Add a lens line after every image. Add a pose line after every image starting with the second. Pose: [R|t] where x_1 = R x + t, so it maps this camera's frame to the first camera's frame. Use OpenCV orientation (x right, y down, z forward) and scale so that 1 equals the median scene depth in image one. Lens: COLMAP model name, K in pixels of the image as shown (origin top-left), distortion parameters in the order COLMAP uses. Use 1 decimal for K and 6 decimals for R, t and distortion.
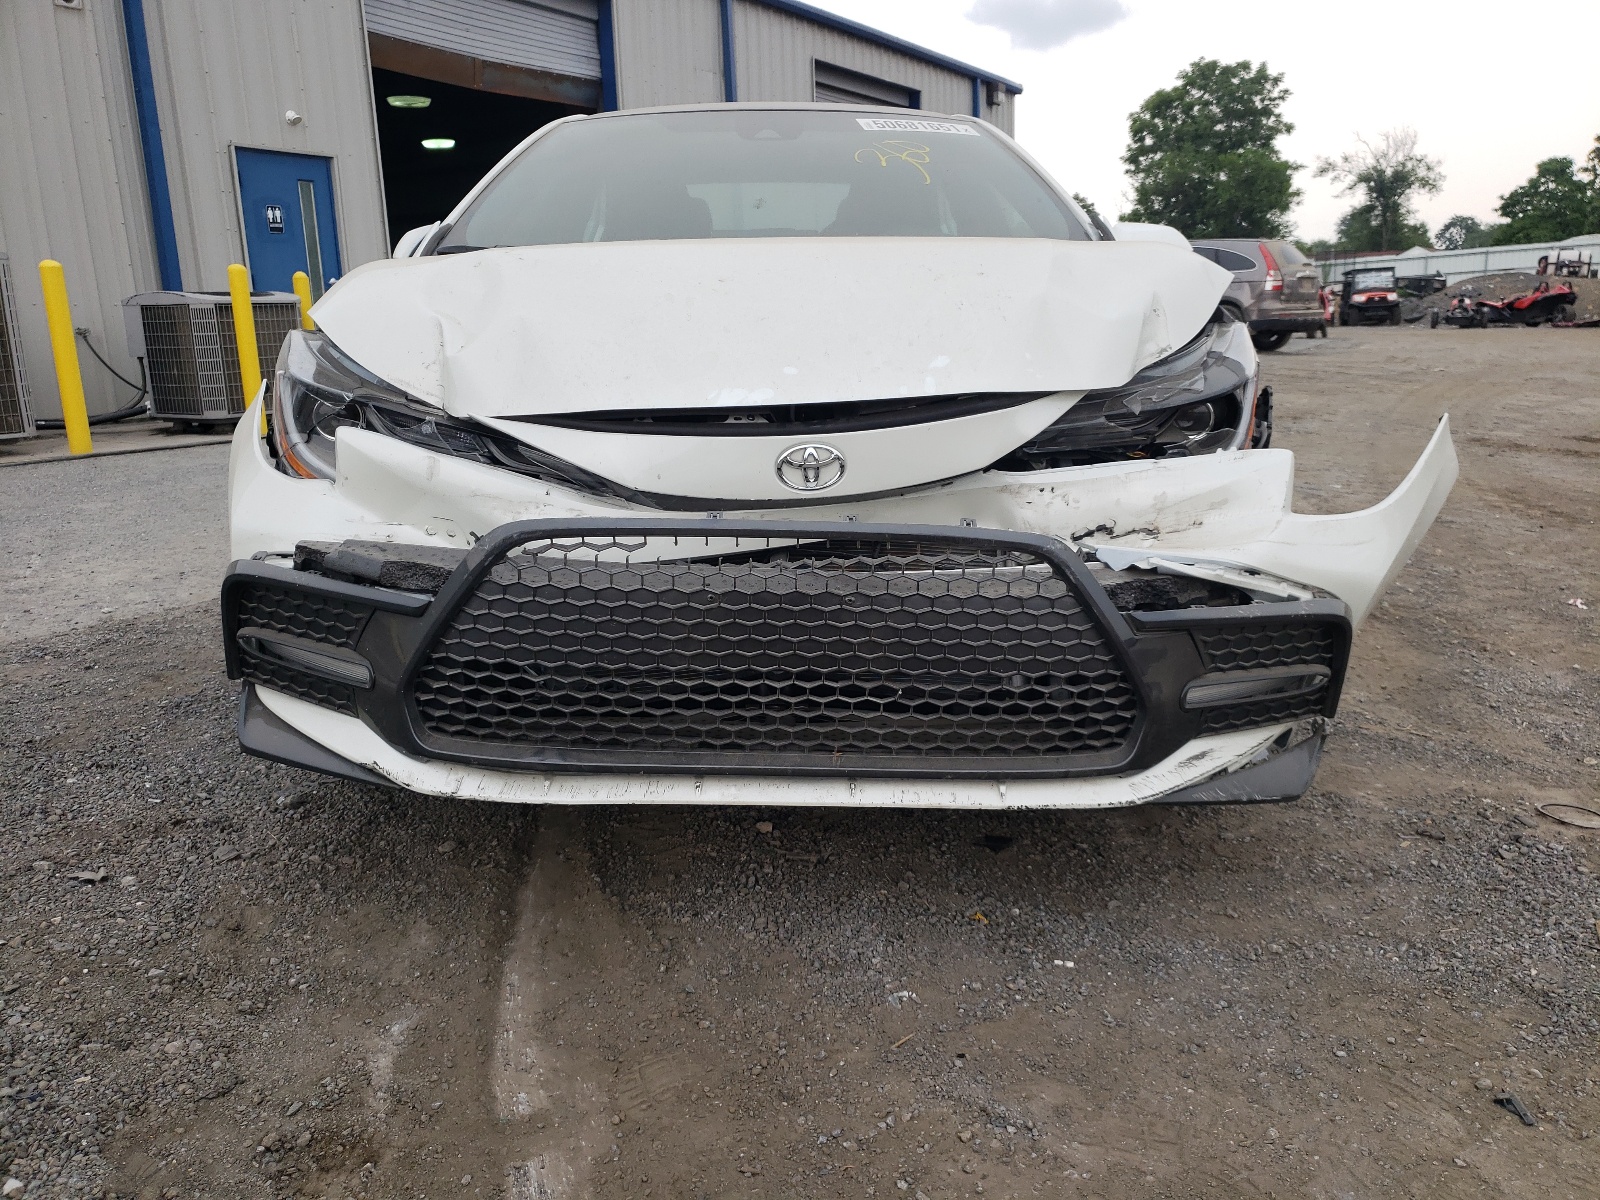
lens RADIAL K [[1239.6, 0, 791.8], [0, 1239.6, 635.7], [0, 0, 1]] dist [0.007077, 0.015062]
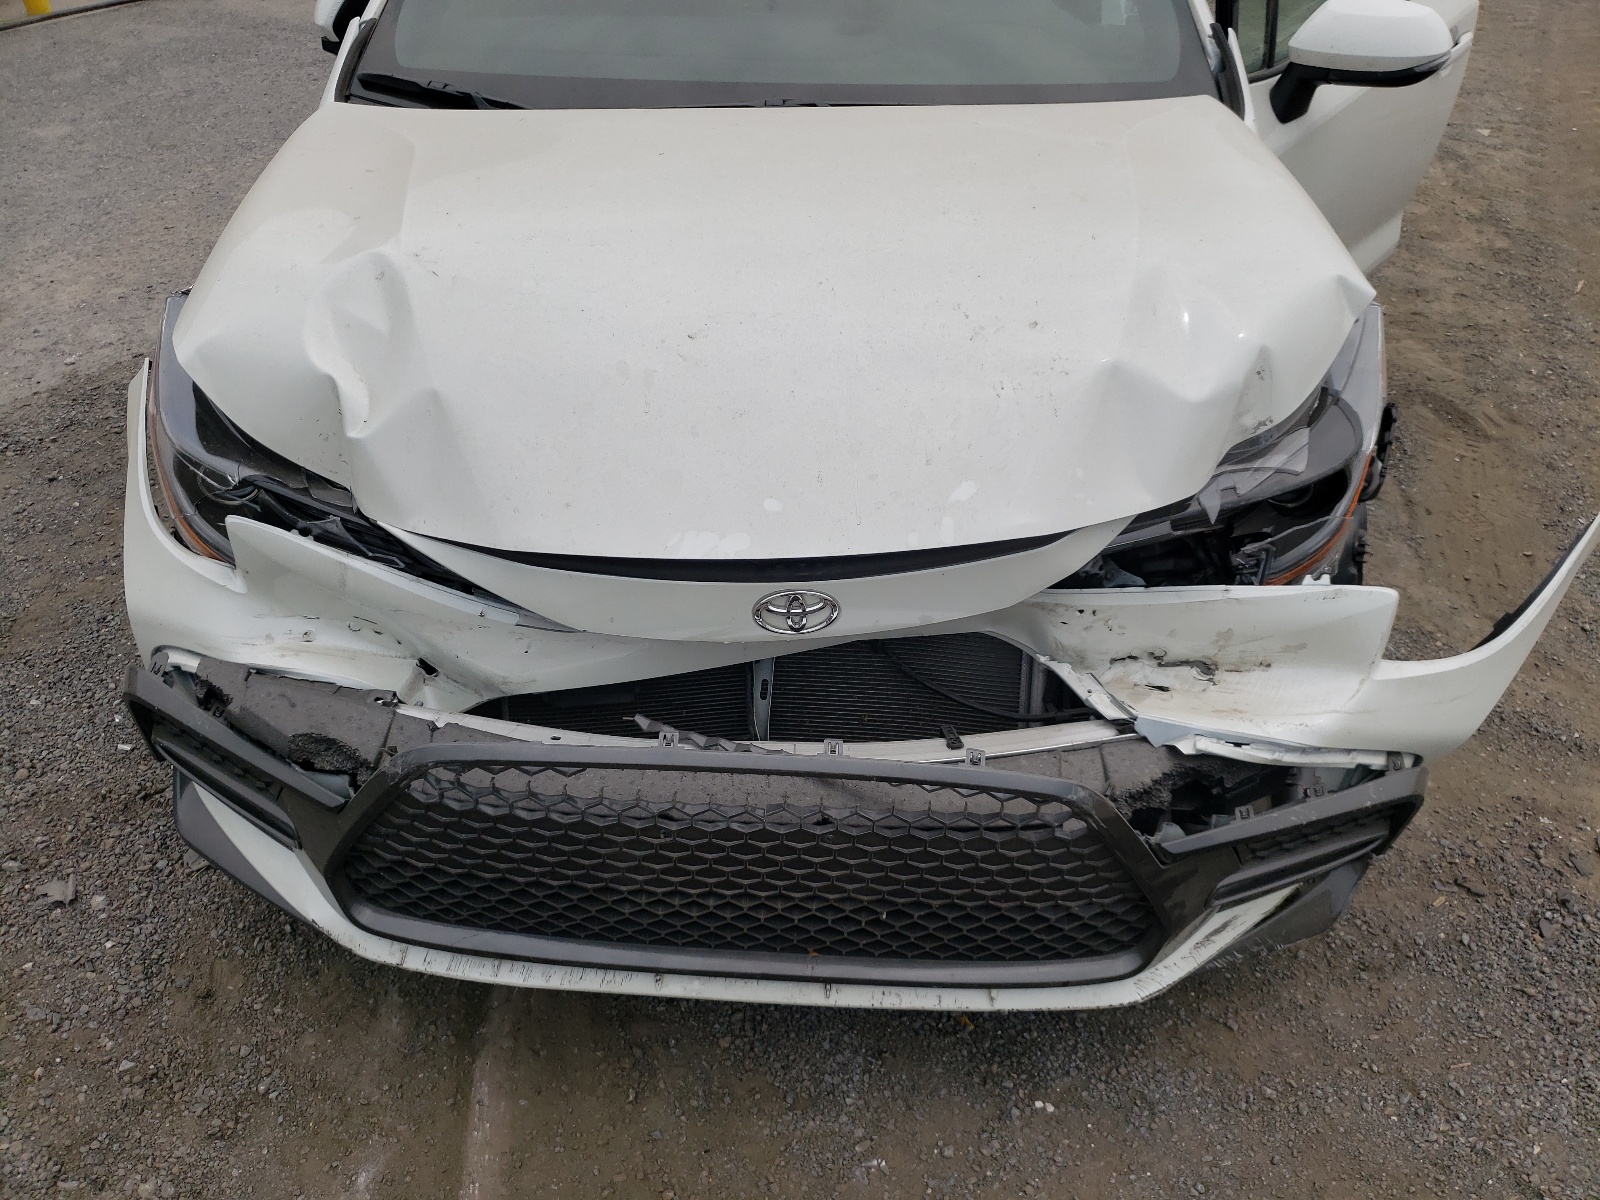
lens RADIAL K [[1227.8, 0, 800.0], [0, 1227.8, 600.0], [0, 0, 1]] dist [-0.006738, 0.041860]
pose [[0.998656, 0.038749, -0.034422, 0.043275], [-0.022195, 0.919876, 0.391580, -0.439456], [0.046837, -0.390290, 0.919500, 0.245740]]
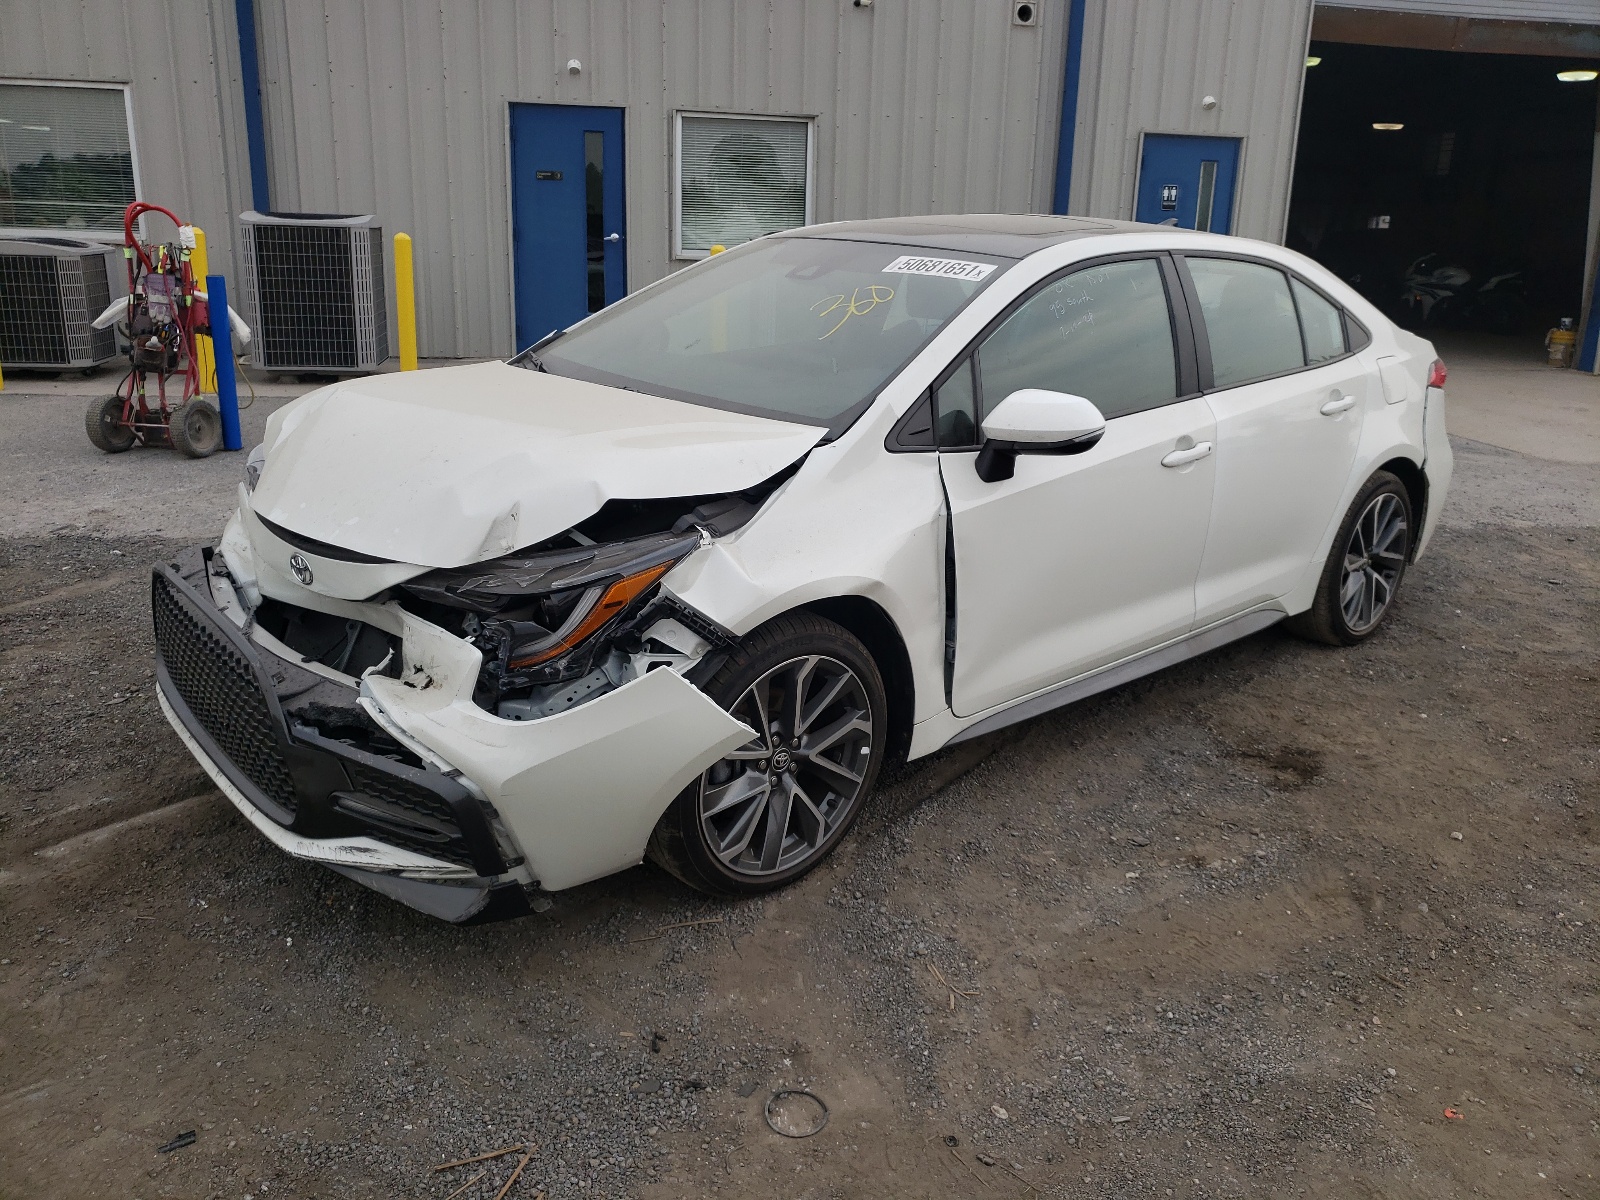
lens RADIAL K [[1227.8, 0, 800.0], [0, 1227.8, 600.0], [0, 0, 1]] dist [-0.006738, 0.041860]
pose [[0.646916, 0.269127, -0.713492, 1.428908], [-0.243492, 0.959573, 0.141176, -0.439973], [0.722642, 0.082401, 0.686293, 0.386839]]
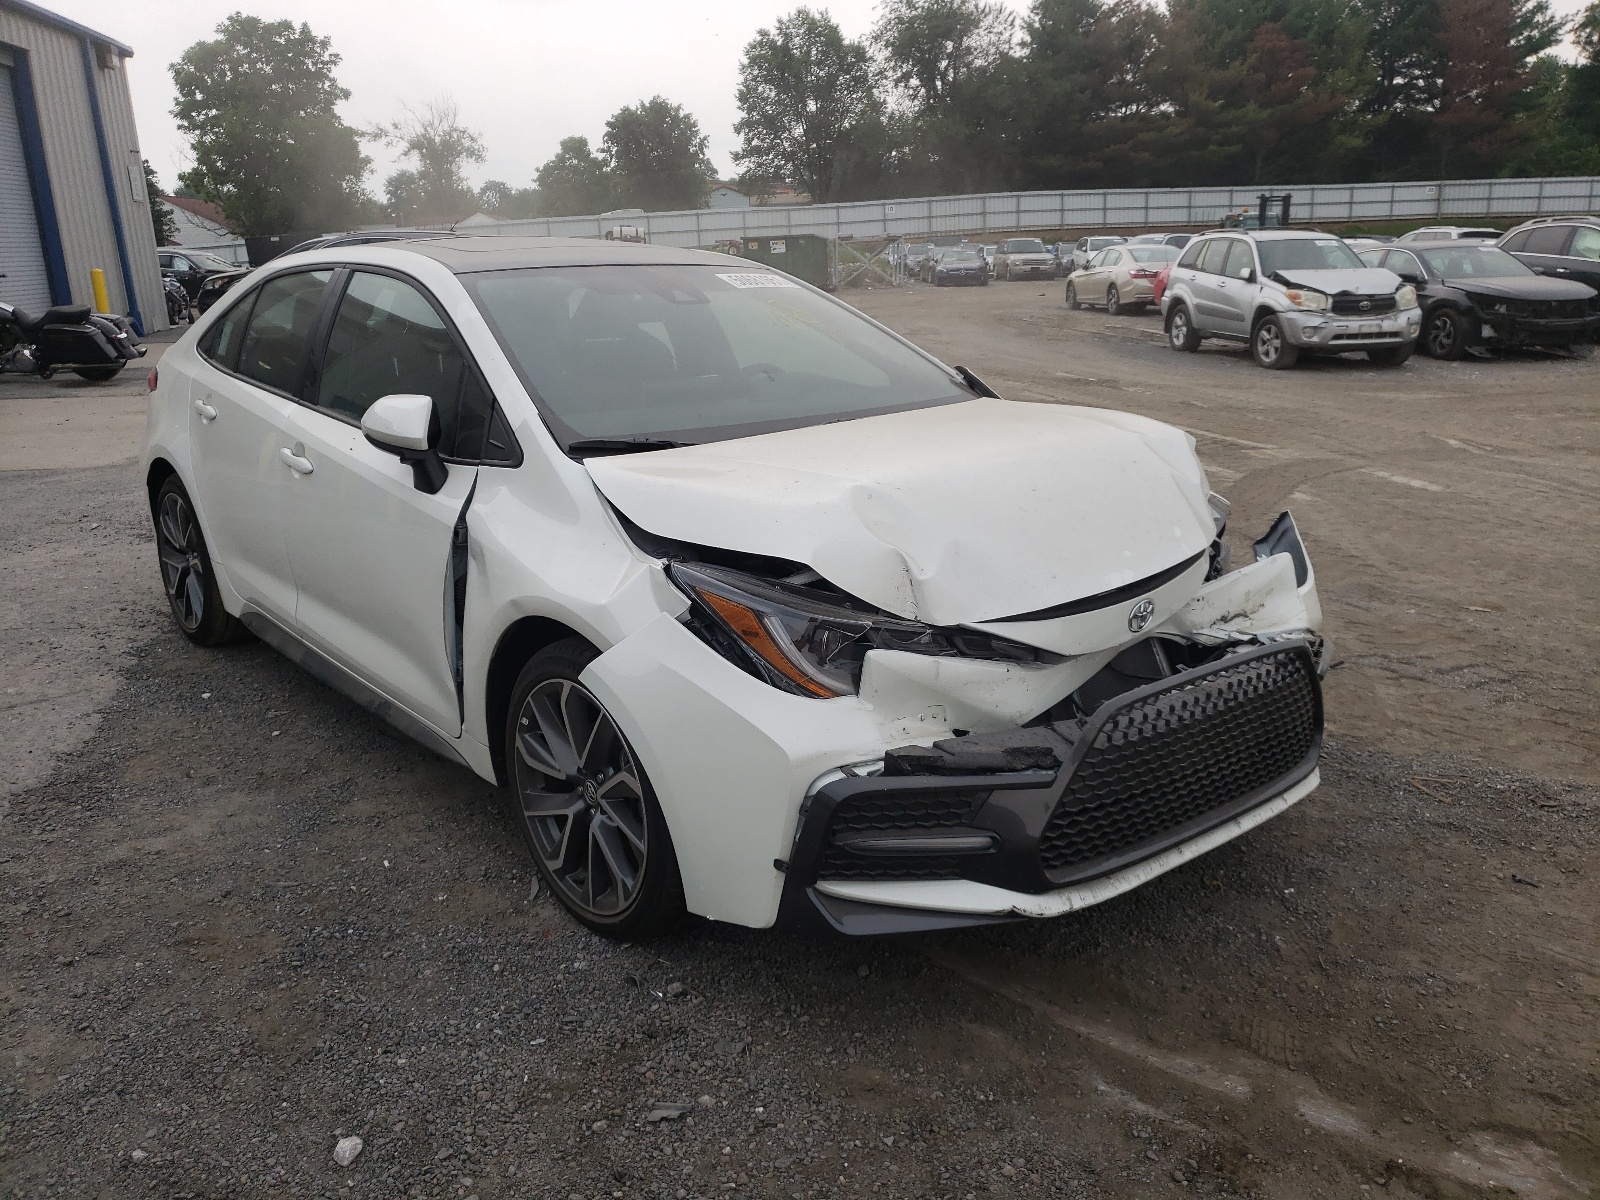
lens RADIAL K [[1297.3, 0, 800.0], [0, 1297.3, 600.0], [0, 0, 1]] dist [-0.009683, -0.006632]
pose [[0.764466, -0.166120, 0.622893, -1.168350], [0.169520, 0.984025, 0.054381, -0.290453], [-0.621977, 0.064020, 0.780414, 0.063319]]
